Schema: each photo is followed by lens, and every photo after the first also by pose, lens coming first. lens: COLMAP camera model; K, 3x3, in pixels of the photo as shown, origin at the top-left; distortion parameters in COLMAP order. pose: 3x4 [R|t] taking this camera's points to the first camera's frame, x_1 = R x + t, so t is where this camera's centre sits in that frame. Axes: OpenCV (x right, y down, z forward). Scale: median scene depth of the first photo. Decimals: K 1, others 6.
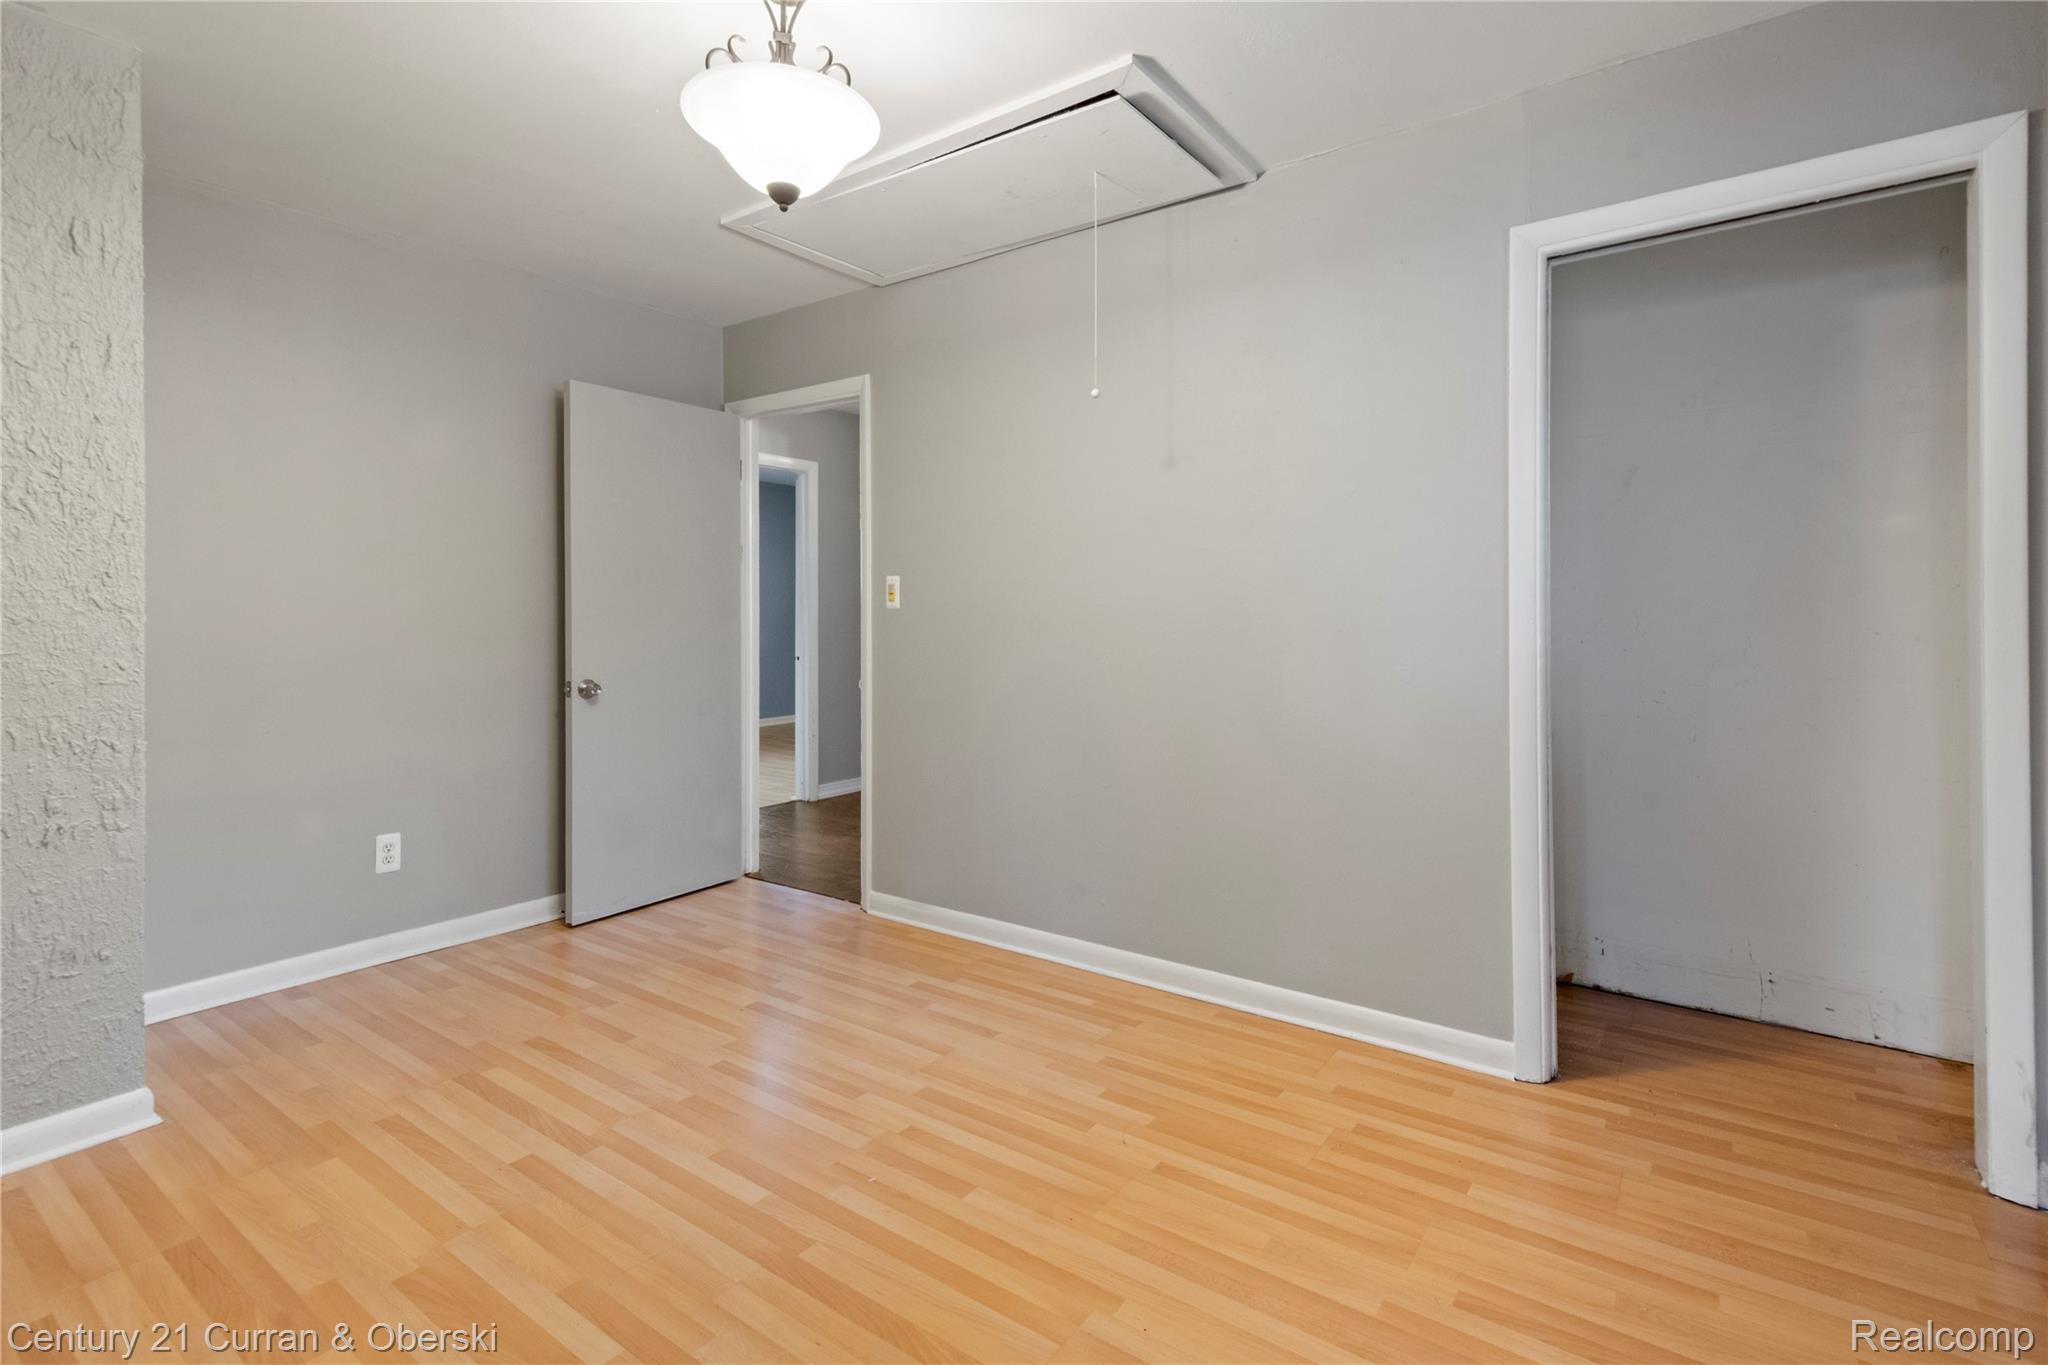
lens RADIAL K [[927.1, 0, 1030.0], [0, 927.1, 635.1], [0, 0, 1]] dist [0.012273, -0.000774]
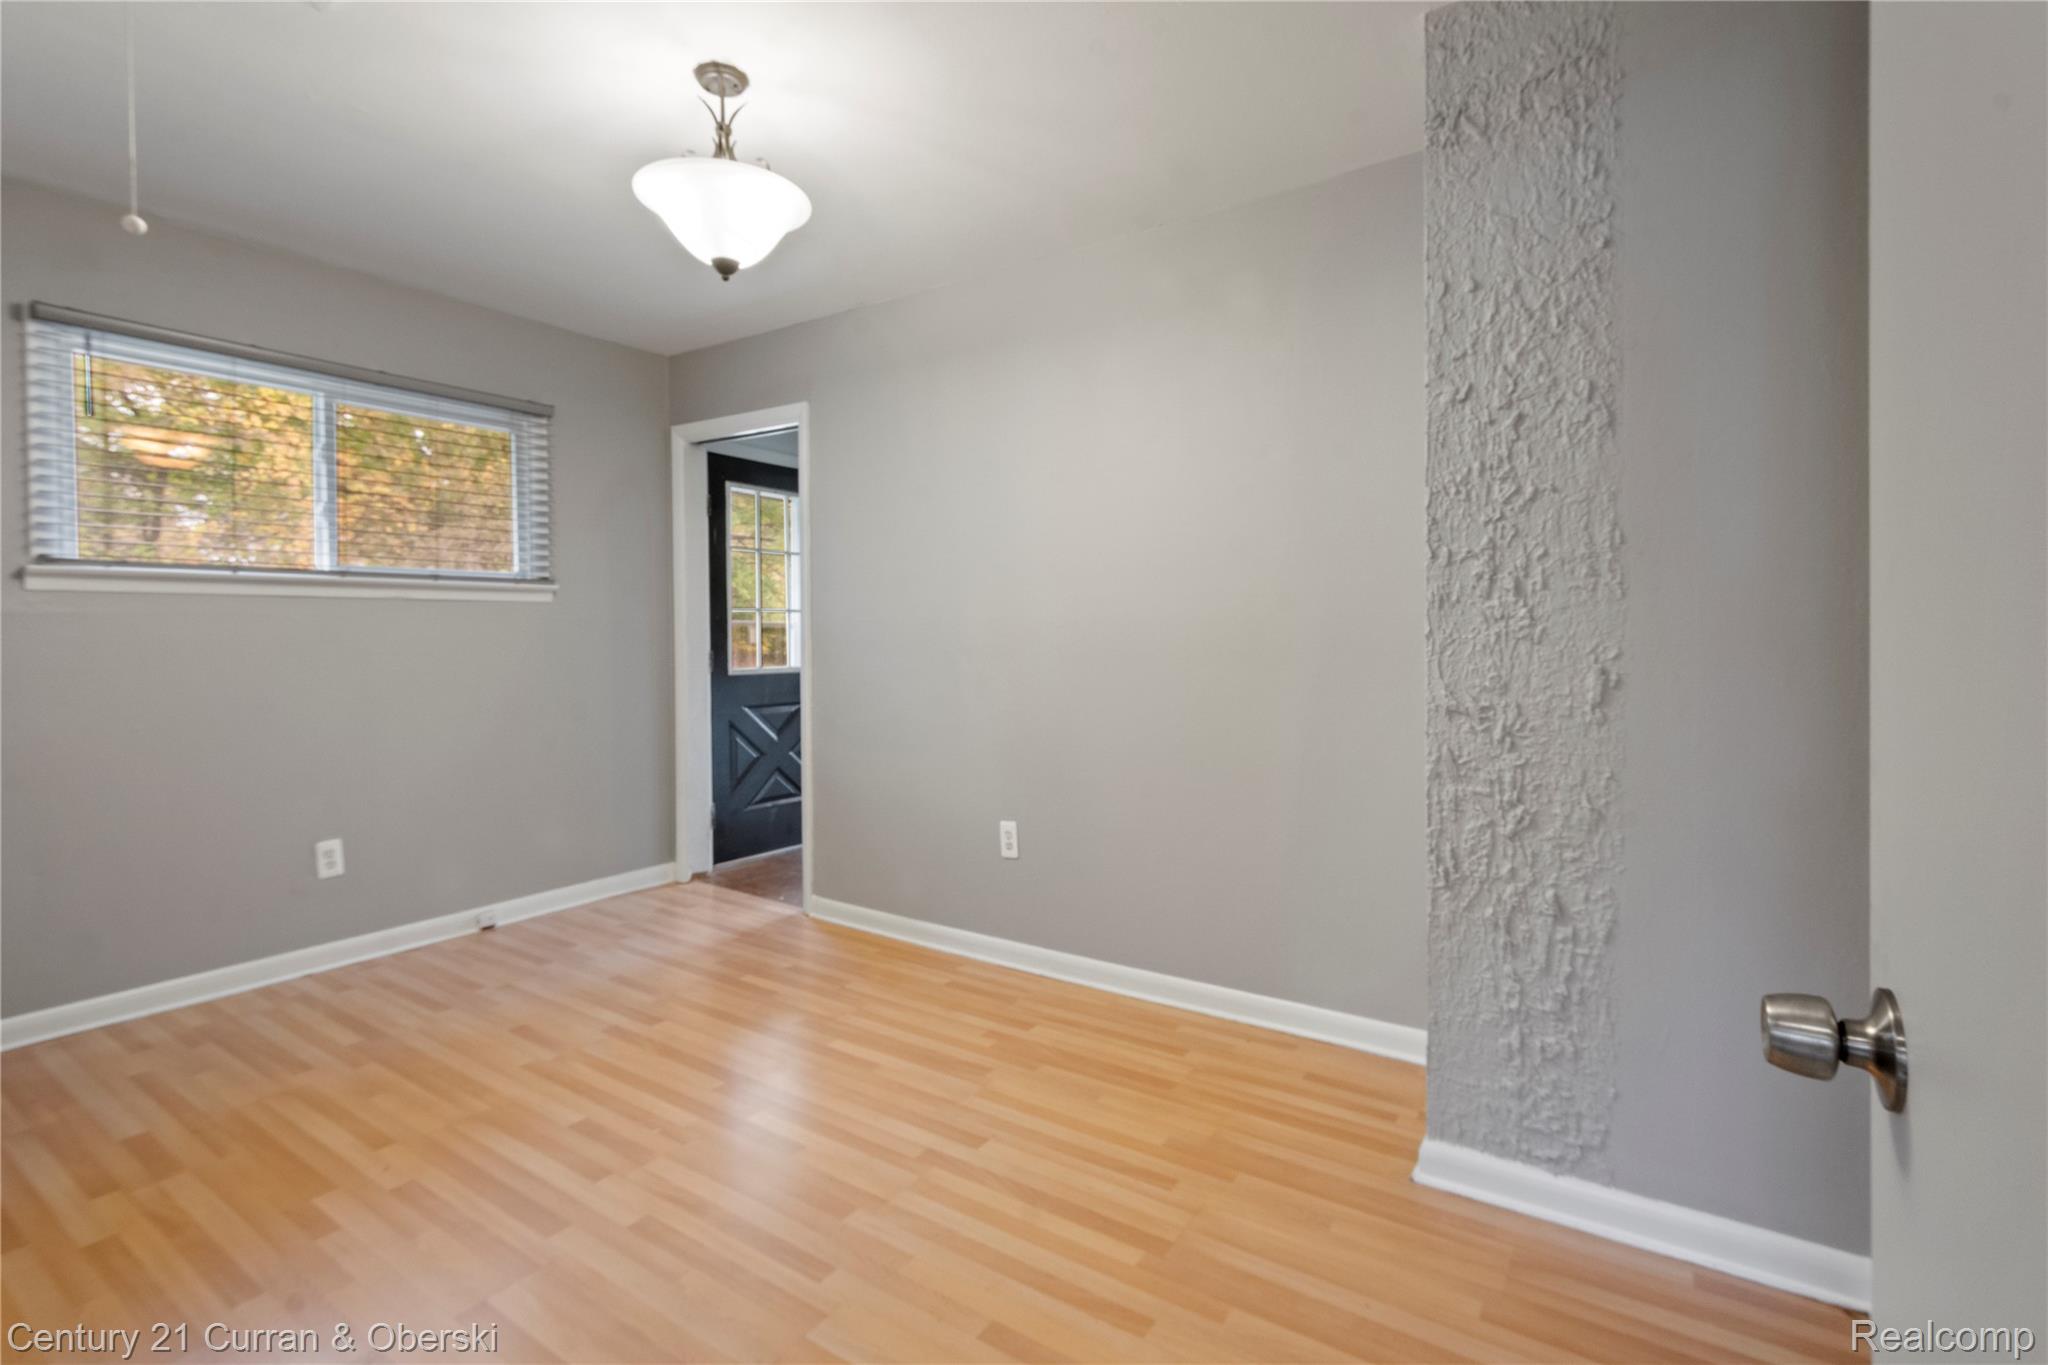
lens RADIAL K [[927.1, 0, 1030.0], [0, 927.1, 635.1], [0, 0, 1]] dist [0.012273, -0.000774]
pose [[-0.999240, 0.006236, -0.038473, -0.563540], [0.005770, 0.999909, 0.012218, -0.033041], [0.038546, 0.011986, -0.999185, 2.063303]]
